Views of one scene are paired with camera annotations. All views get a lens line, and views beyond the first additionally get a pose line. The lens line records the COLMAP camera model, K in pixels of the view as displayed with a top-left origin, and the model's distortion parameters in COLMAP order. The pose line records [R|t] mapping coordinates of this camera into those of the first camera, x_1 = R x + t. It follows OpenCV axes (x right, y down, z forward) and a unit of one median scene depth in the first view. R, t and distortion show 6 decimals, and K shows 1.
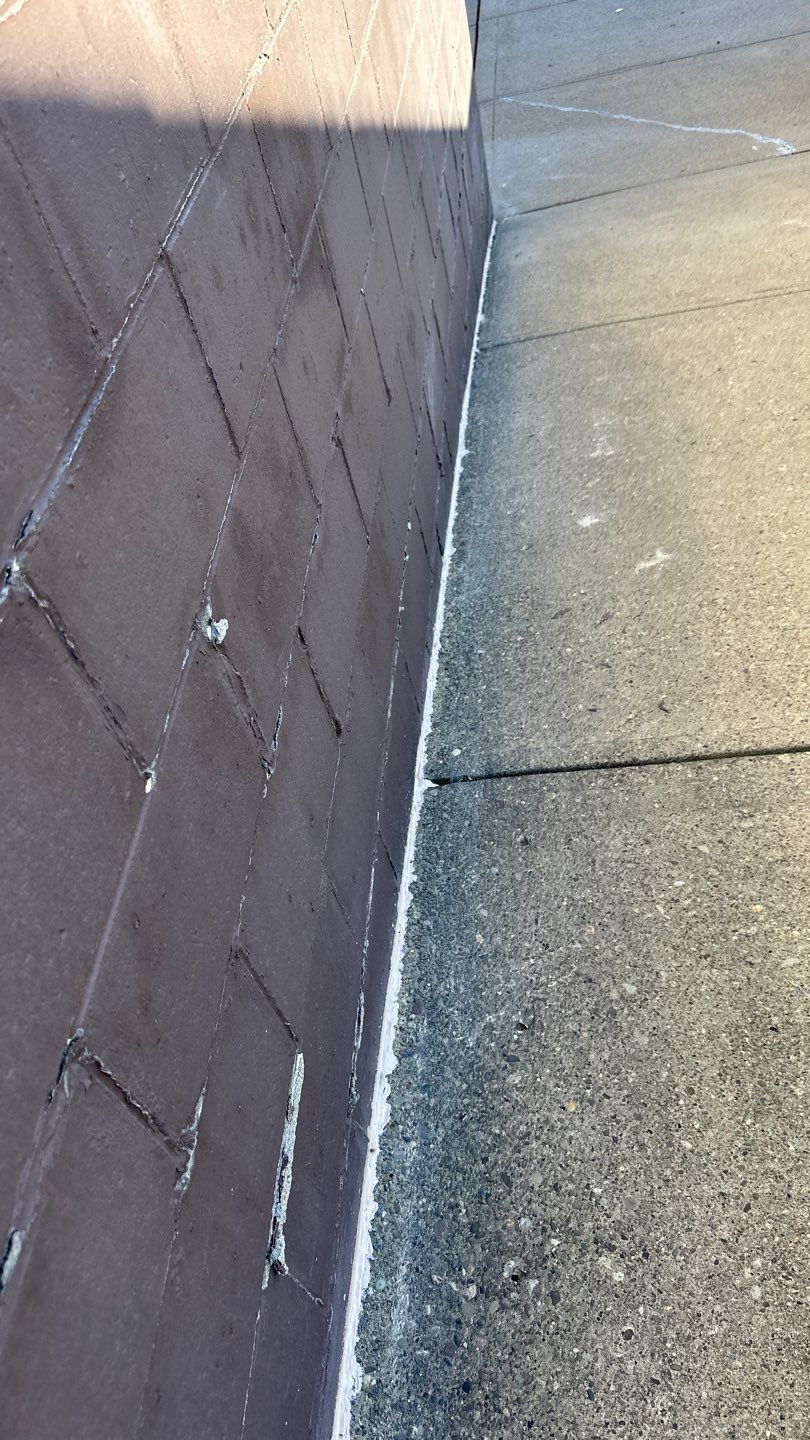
lens RADIAL K [[1014.9, 0, 404.6], [0, 1014.9, 718.8], [0, 0, 1]] dist [0.042257, -0.072553]
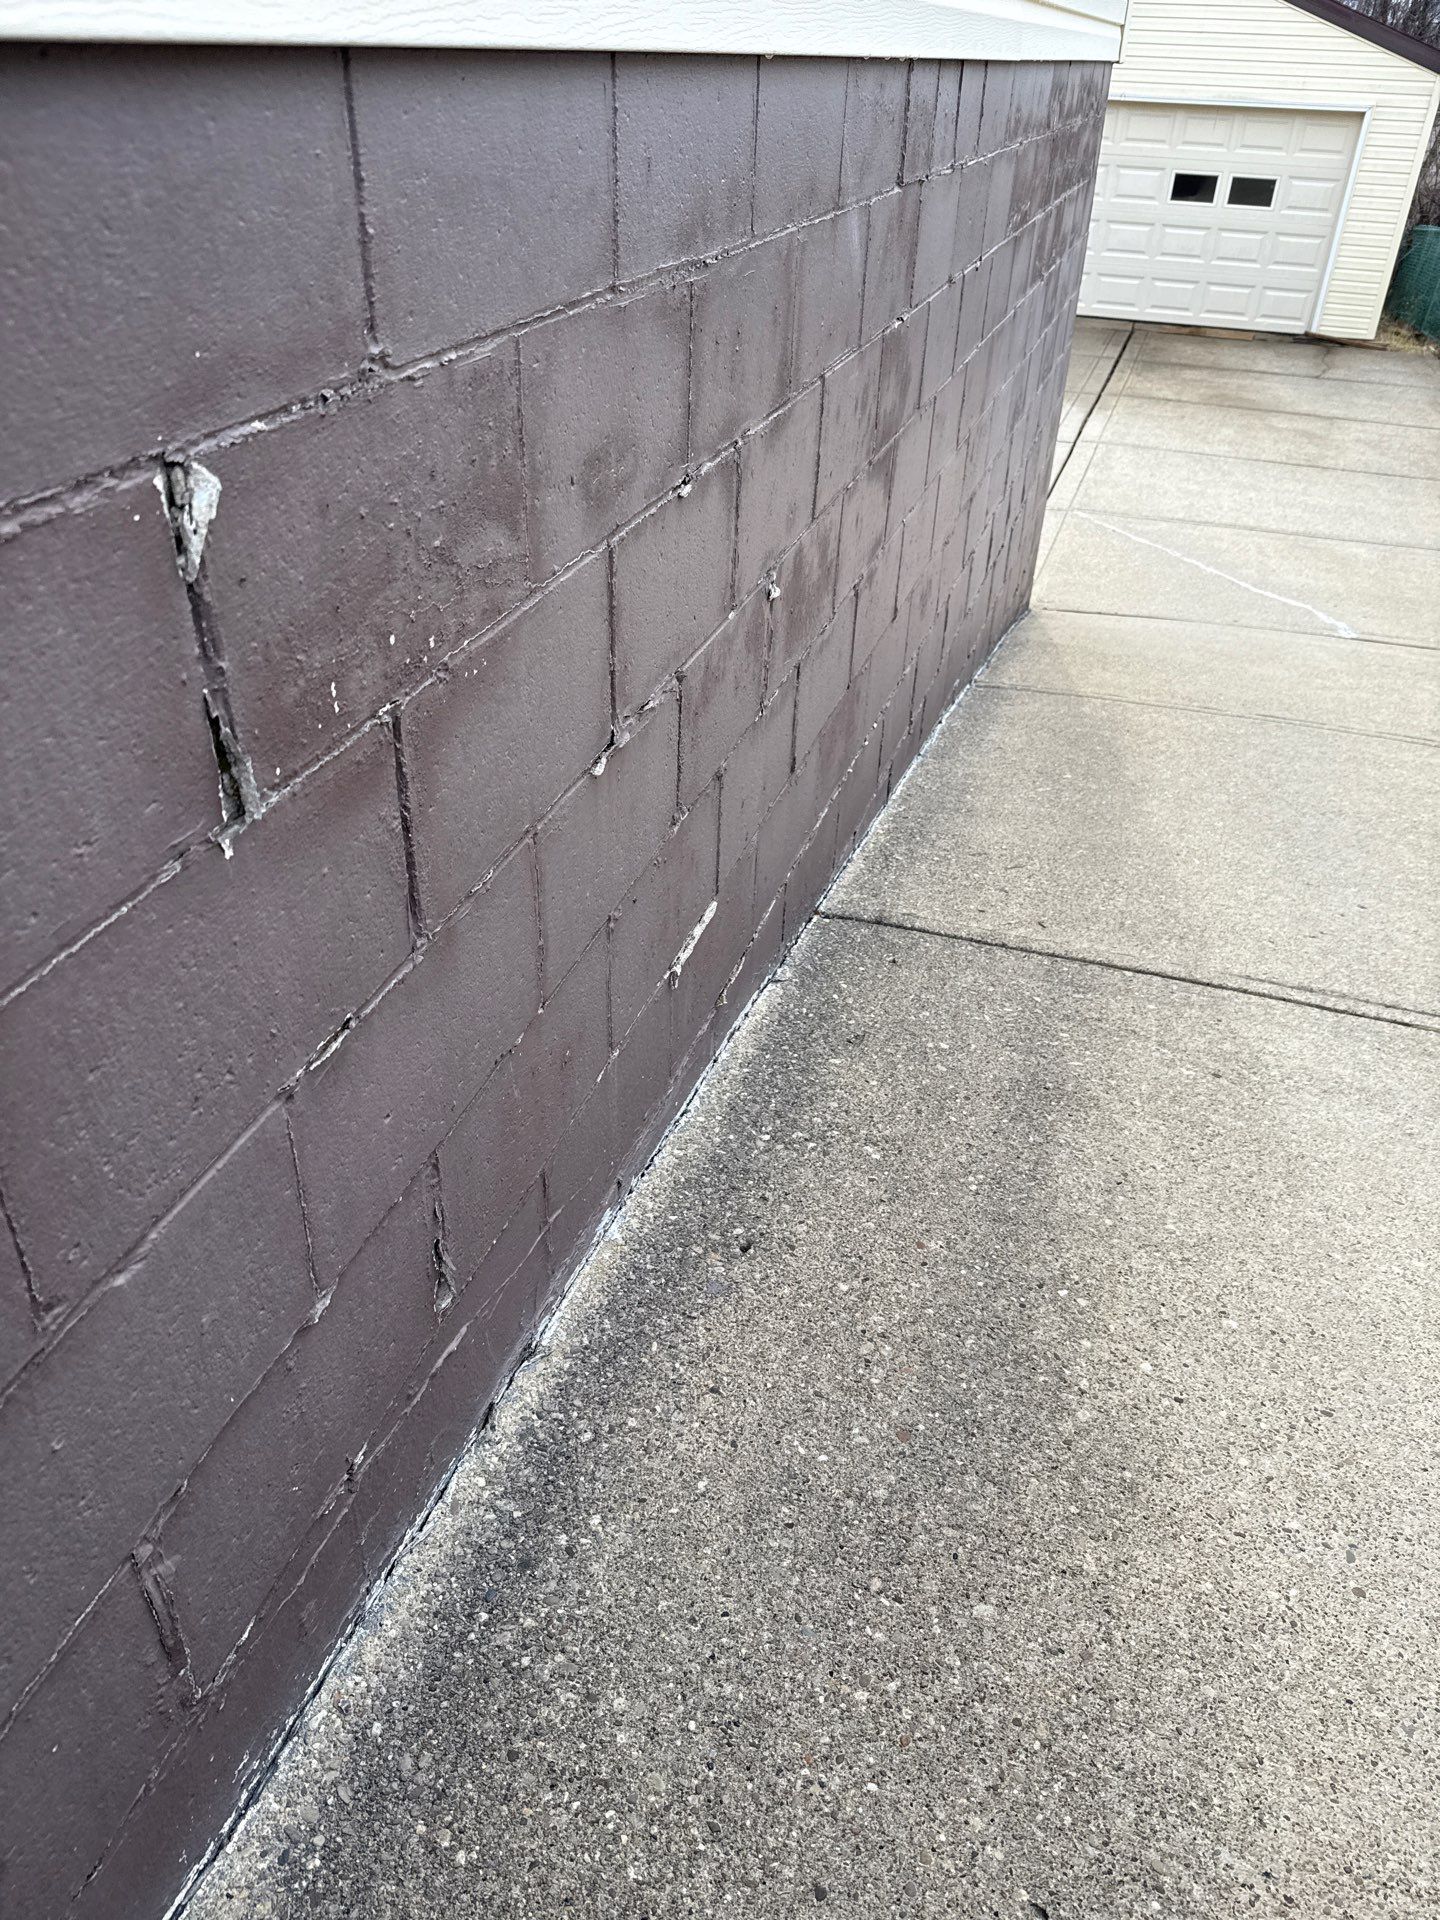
lens RADIAL K [[1349.2, 0, 702.0], [0, 1349.2, 962.8], [0, 0, 1]] dist [0.049830, -0.064697]
pose [[0.942564, 0.322387, -0.087403, 0.041641], [-0.333522, 0.922710, -0.193313, 0.444967], [0.018326, 0.211361, 0.977236, -0.476164]]
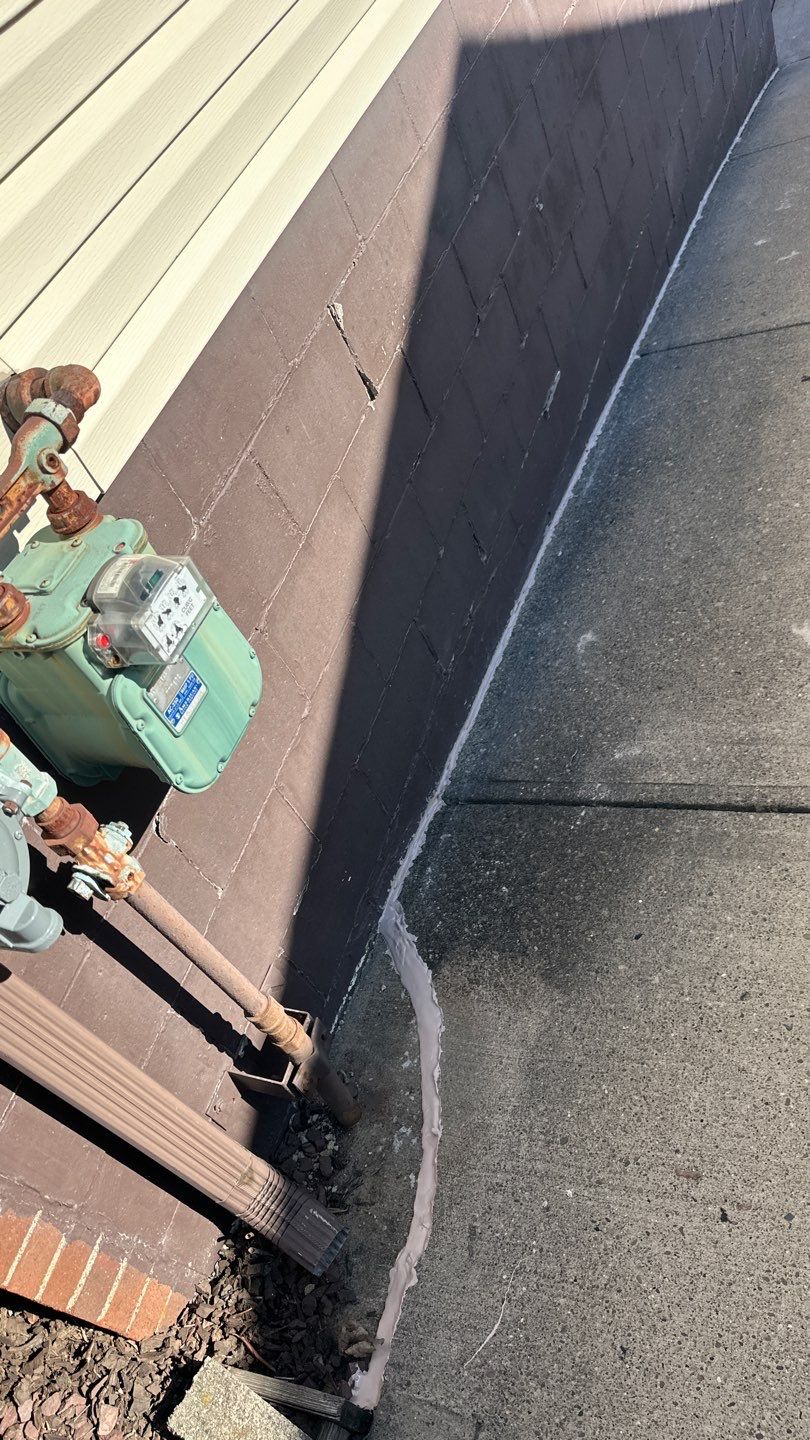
lens RADIAL K [[1014.9, 0, 376.7], [0, 1014.9, 753.9], [0, 0, 1]] dist [0.042257, -0.072553]
pose [[0.942874, 0.079513, -0.323523, 0.252973], [-0.043688, 0.992225, 0.116540, 0.630935], [0.330274, -0.095748, 0.939016, -1.171492]]
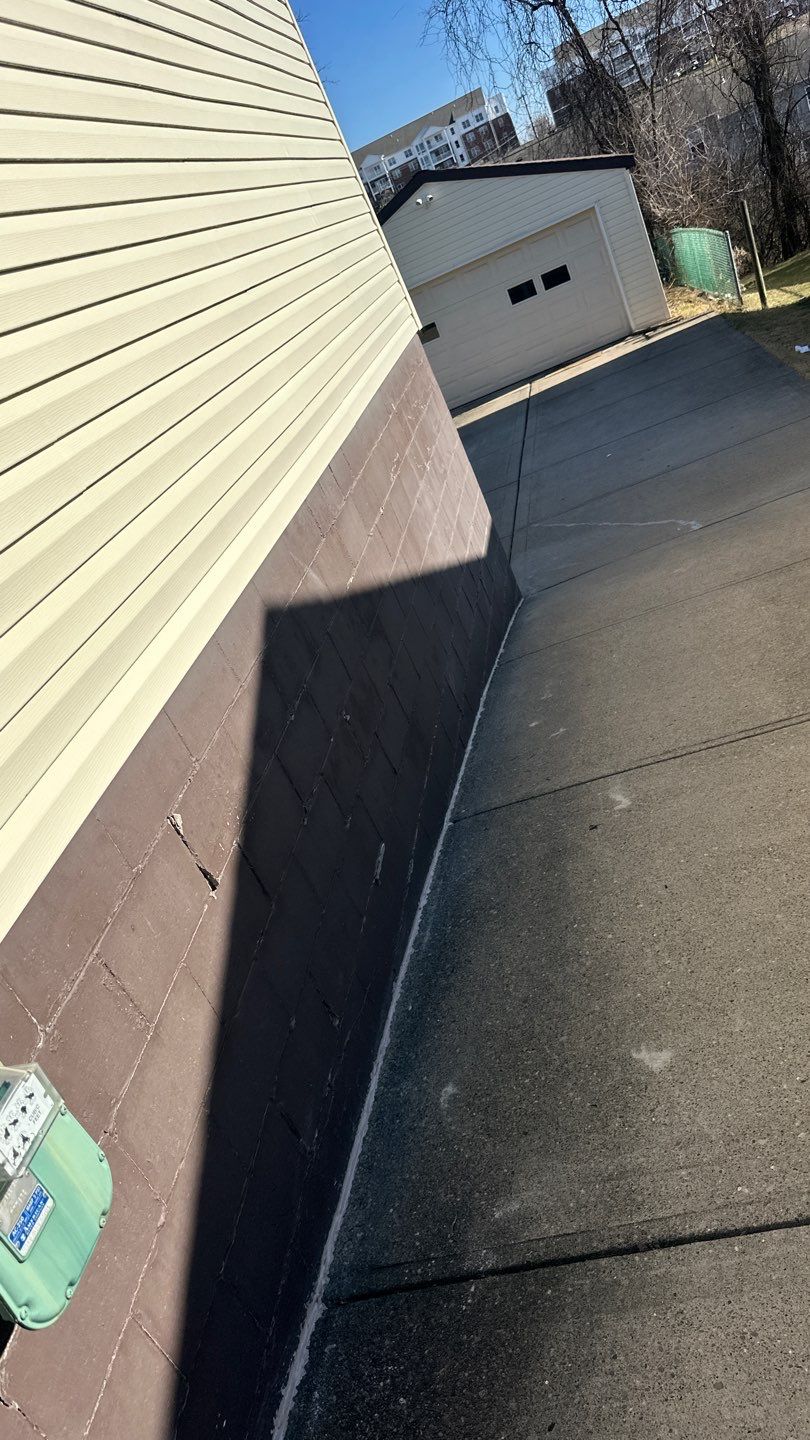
lens RADIAL K [[1014.9, 0, 411.7], [0, 1014.9, 692.9], [0, 0, 1]] dist [0.042257, -0.072553]
pose [[0.977889, -0.160320, -0.134281, 0.290741], [0.099932, 0.922282, -0.373377, 0.637502], [0.183704, 0.351702, 0.917910, -1.246907]]
